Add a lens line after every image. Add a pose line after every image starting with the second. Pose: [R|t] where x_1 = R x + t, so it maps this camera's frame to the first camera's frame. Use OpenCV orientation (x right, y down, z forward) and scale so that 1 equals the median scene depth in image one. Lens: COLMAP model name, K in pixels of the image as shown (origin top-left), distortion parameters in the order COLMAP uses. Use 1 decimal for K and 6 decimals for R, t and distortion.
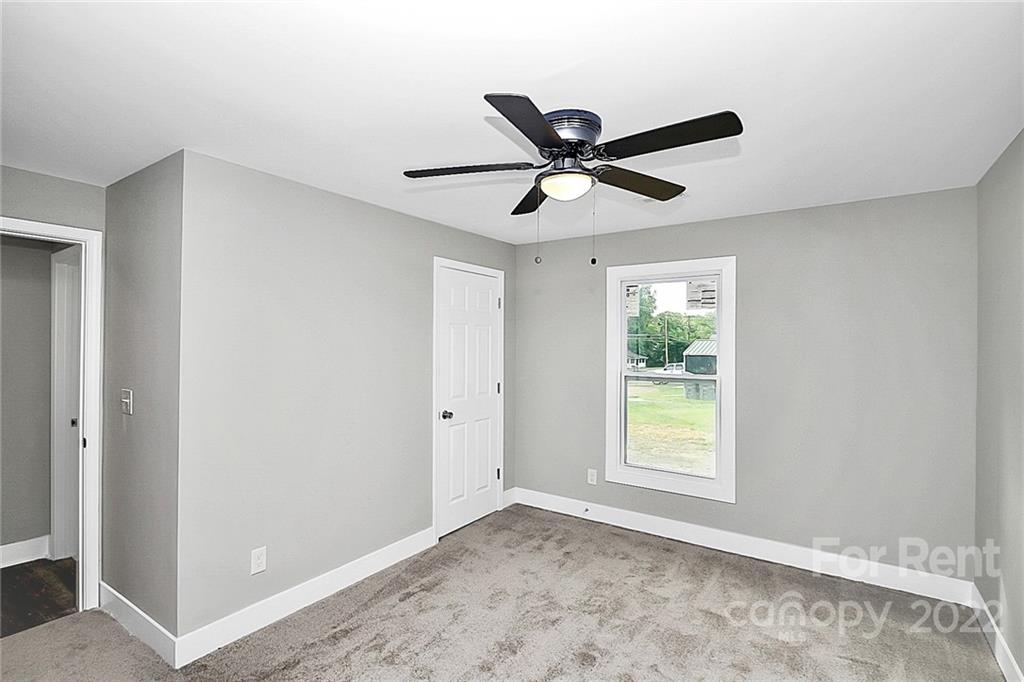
lens RADIAL K [[496.0, 0, 509.8], [0, 496.0, 344.2], [0, 0, 1]] dist [-0.003667, -0.000266]
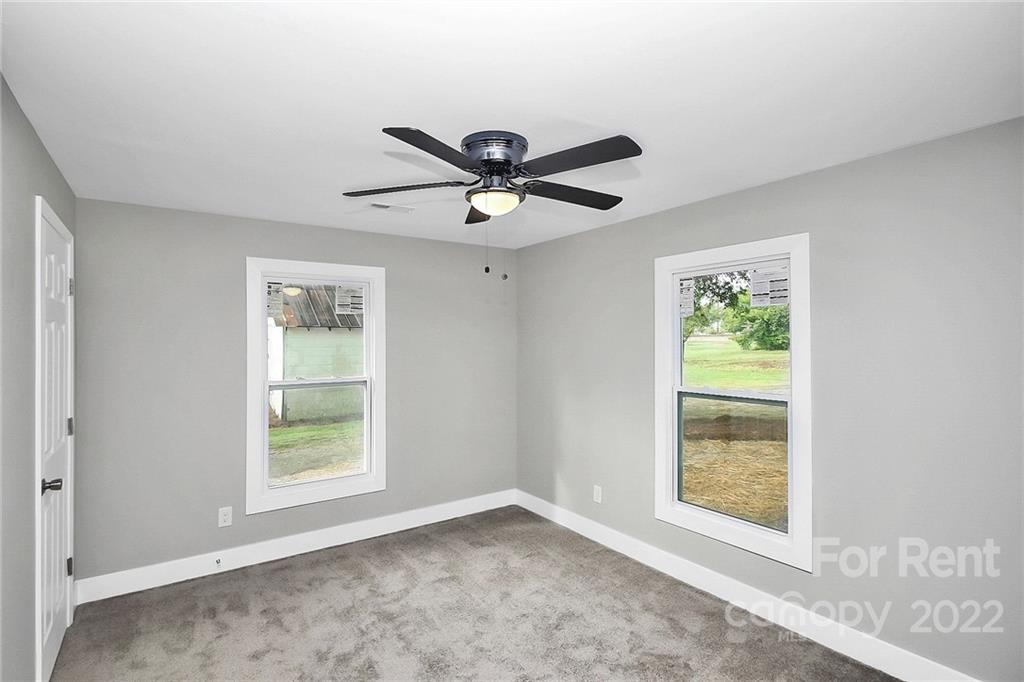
lens RADIAL K [[496.0, 0, 506.2], [0, 496.0, 336.6], [0, 0, 1]] dist [-0.003667, -0.000266]
pose [[0.347821, 0.006014, 0.937542, -0.486708], [0.015197, 0.999812, -0.012052, -0.004985], [-0.937438, 0.018440, 0.347664, 0.342823]]
